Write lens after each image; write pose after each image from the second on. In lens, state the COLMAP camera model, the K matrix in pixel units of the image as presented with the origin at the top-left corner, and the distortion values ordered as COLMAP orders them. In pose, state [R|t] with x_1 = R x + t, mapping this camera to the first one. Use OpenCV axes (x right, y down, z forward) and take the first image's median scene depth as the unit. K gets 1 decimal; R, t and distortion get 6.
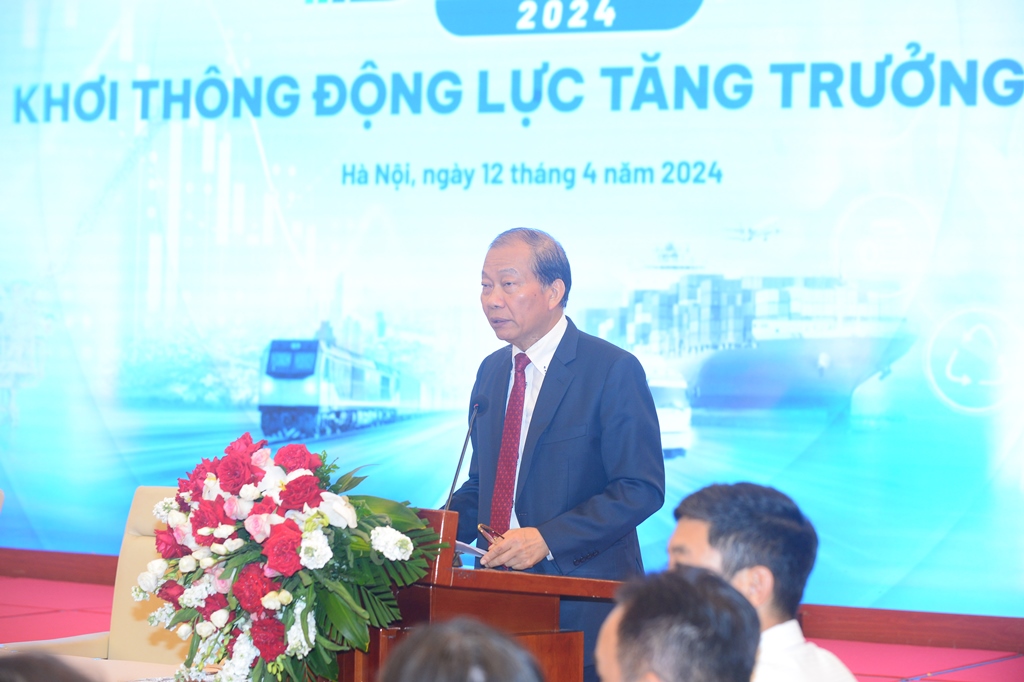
lens RADIAL K [[2893.8, 0, 511.9], [0, 2893.8, 342.8], [0, 0, 1]] dist [-0.271572, 0.000000]
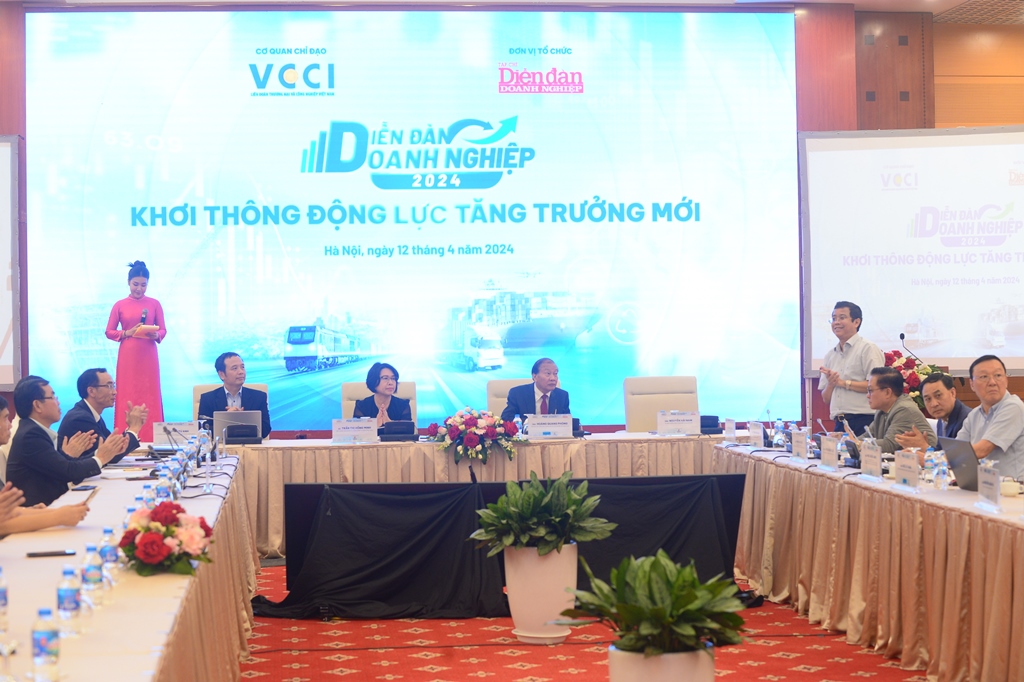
lens RADIAL K [[2052.9, 0, 508.2], [0, 2052.9, 347.7], [0, 0, 1]] dist [-0.135616, 0.000000]
pose [[0.827716, -0.045805, 0.559275, -0.849710], [0.033266, 0.998915, 0.032578, -0.031586], [-0.560161, -0.008360, 0.828342, -0.391310]]
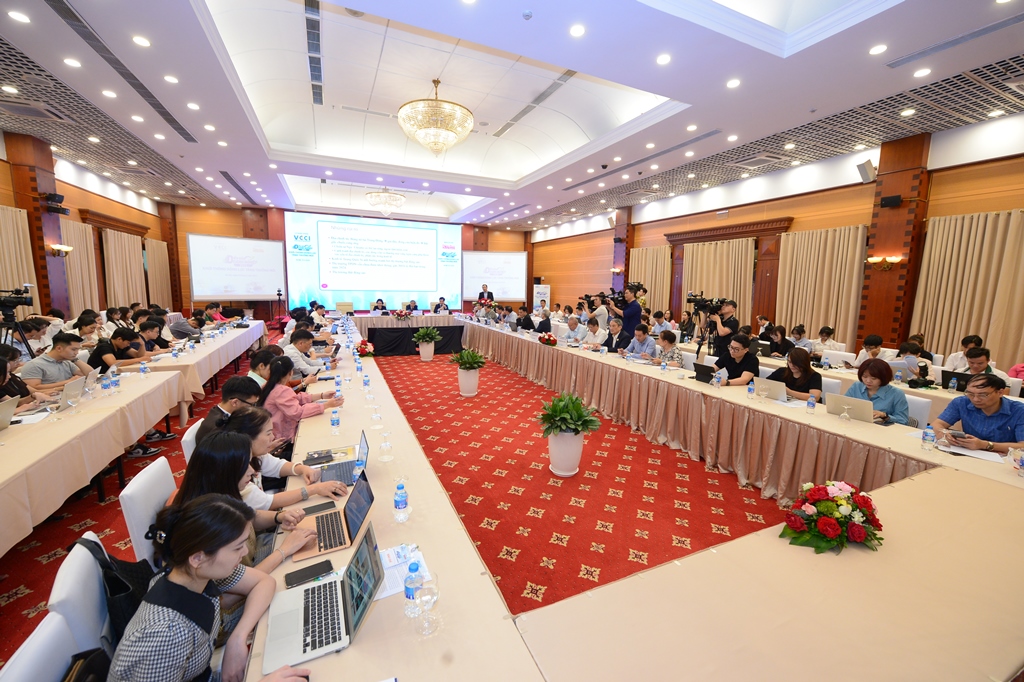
lens RADIAL K [[407.8, 0, 512.5], [0, 407.8, 339.2], [0, 0, 1]] dist [-0.002446, -0.001151]
pose [[0.620045, -0.121603, 0.775085, -0.897615], [-0.008749, 0.986782, 0.161815, -0.059899], [-0.784518, -0.107114, 0.610785, -0.340158]]
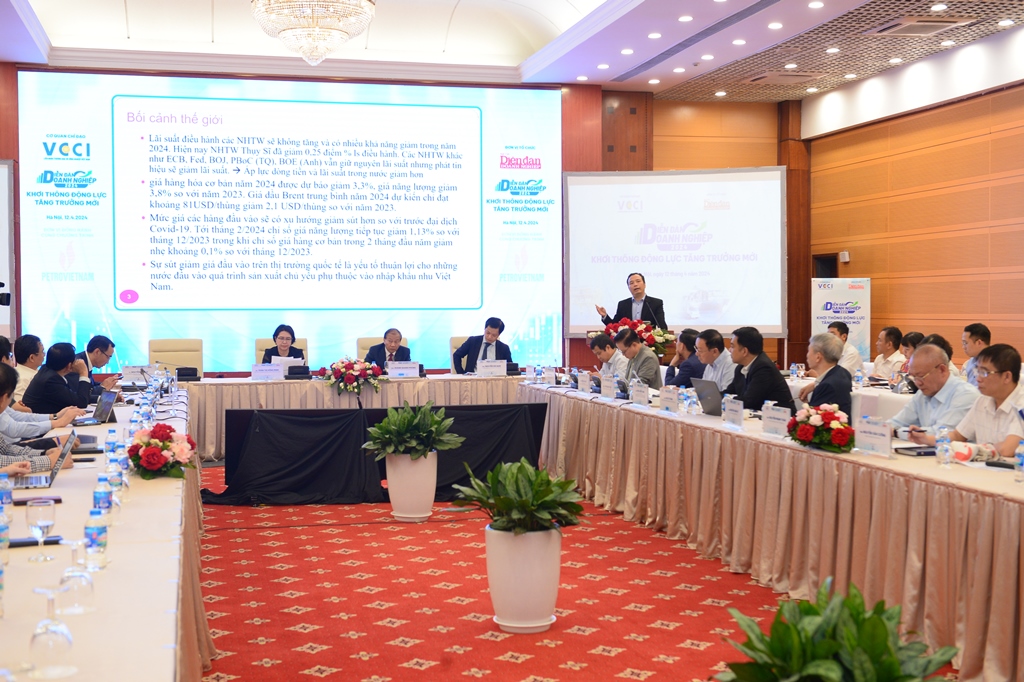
lens RADIAL K [[1358.6, 0, 509.7], [0, 1358.6, 347.3], [0, 0, 1]] dist [0.017888, 0.000000]
pose [[0.752809, -0.052630, 0.656132, -0.848334], [0.019834, 0.998159, 0.057309, -0.029035], [-0.657940, -0.030129, 0.752467, -0.340373]]
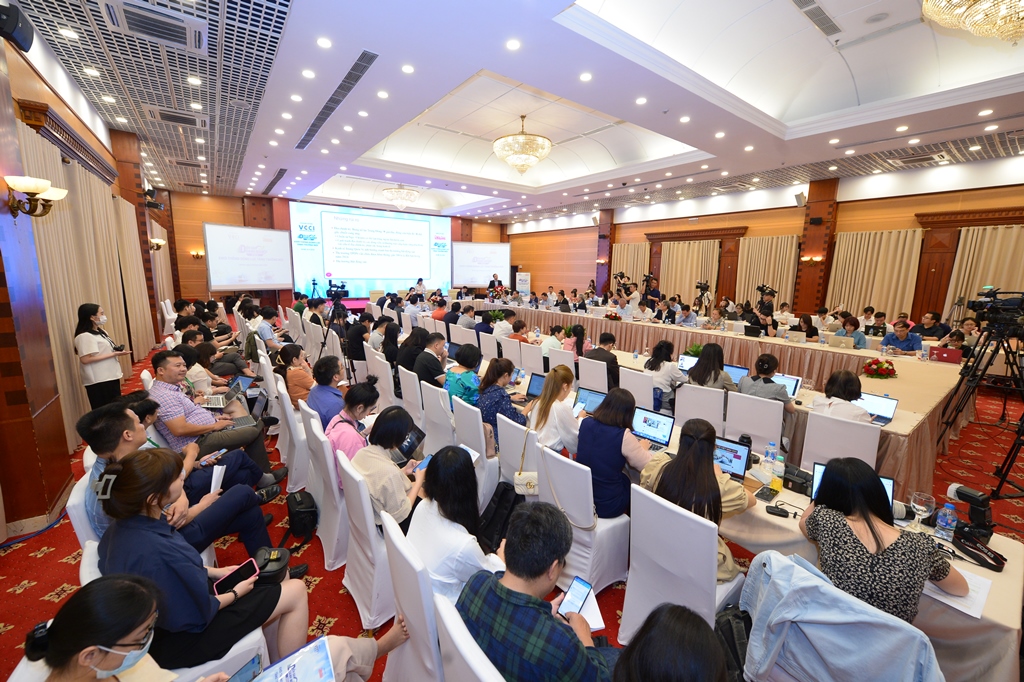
lens RADIAL K [[407.8, 0, 513.2], [0, 407.8, 339.9], [0, 0, 1]] dist [-0.002446, -0.001151]
pose [[0.436826, -0.169948, 0.883346, -1.233743], [-0.014879, 0.980492, 0.195996, -0.075282], [-0.899423, -0.098760, 0.425776, -0.186816]]
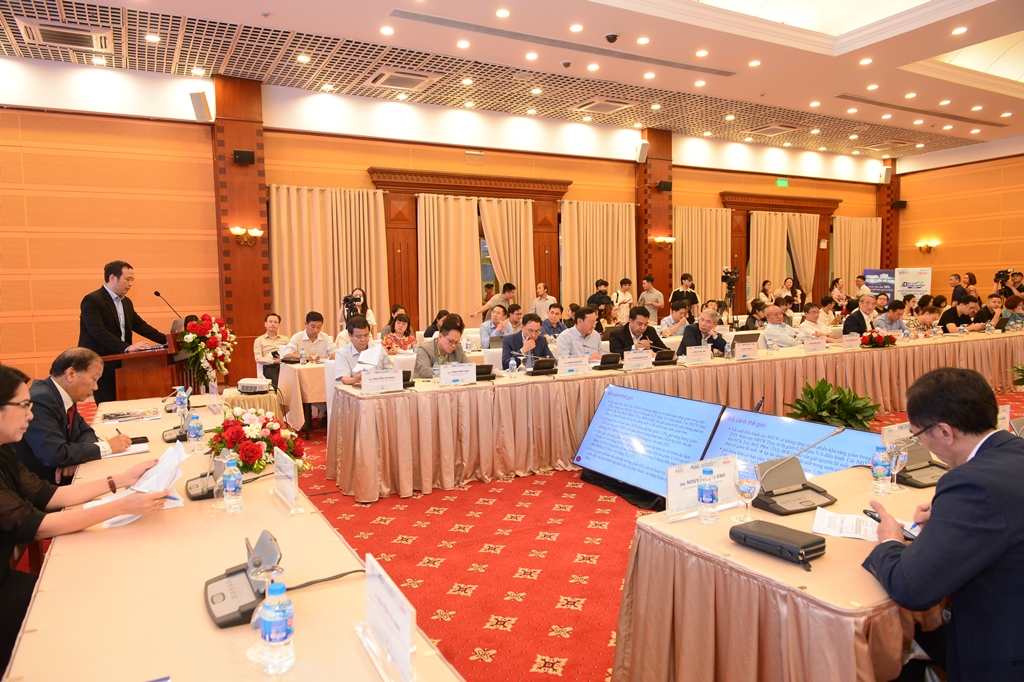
lens RADIAL K [[685.4, 0, 490.2], [0, 685.4, 348.1], [0, 0, 1]] dist [-0.004458, -0.003250]
pose [[-0.821552, -0.059250, 0.567047, -0.448363], [-0.009396, 0.995857, 0.090443, -0.006450], [-0.570056, 0.068976, -0.818705, 0.714253]]
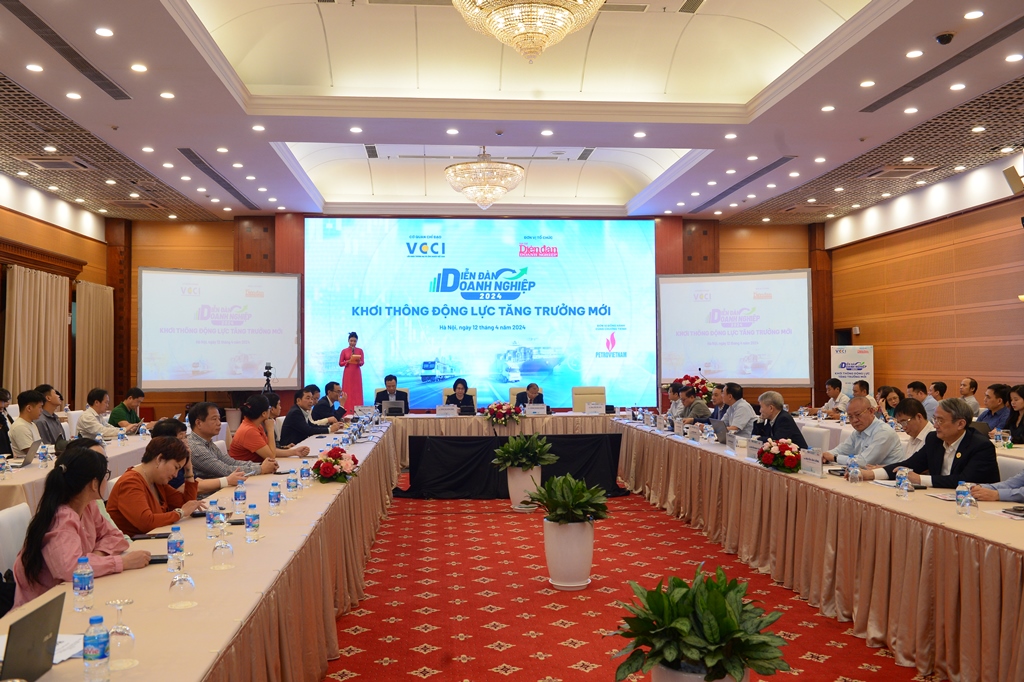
lens RADIAL K [[917.3, 0, 504.4], [0, 917.3, 340.2], [0, 0, 1]] dist [-0.020149, -0.007516]
pose [[0.846104, -0.021267, 0.532593, -0.817648], [0.025442, 0.999676, -0.000501, -0.034166], [-0.532410, 0.013974, 0.846371, -0.381947]]
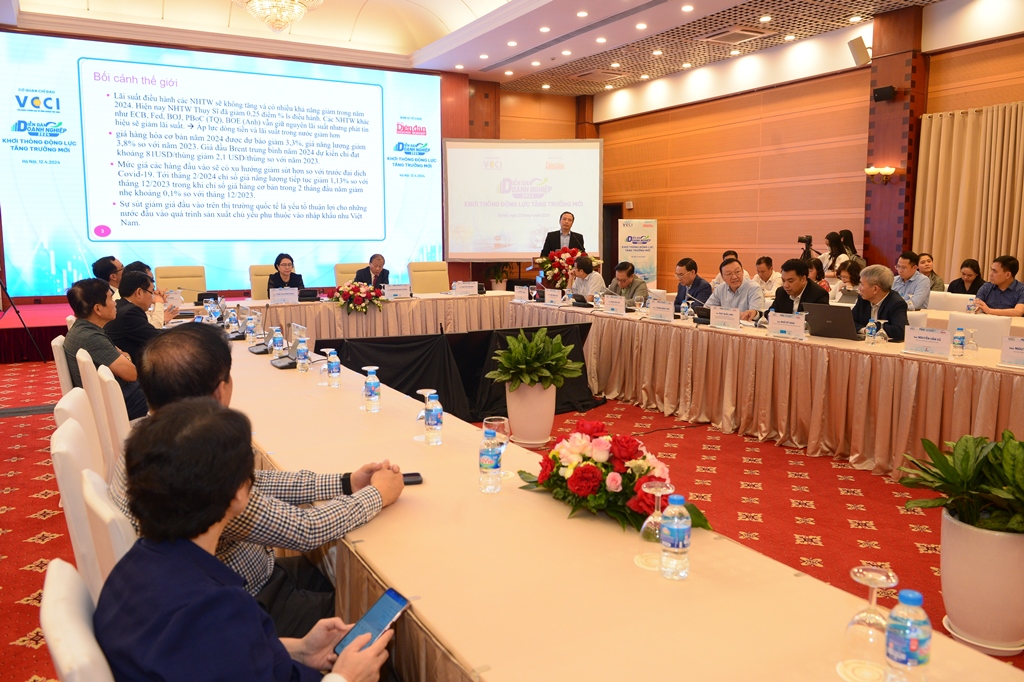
lens RADIAL K [[798.5, 0, 510.6], [0, 798.5, 348.0], [0, 0, 1]] dist [-0.022666, -0.003722]
pose [[0.542314, -0.143707, 0.827794, -0.775014], [0.009786, 0.986277, 0.164809, -0.021020], [-0.840119, -0.081278, 0.536278, 0.036490]]
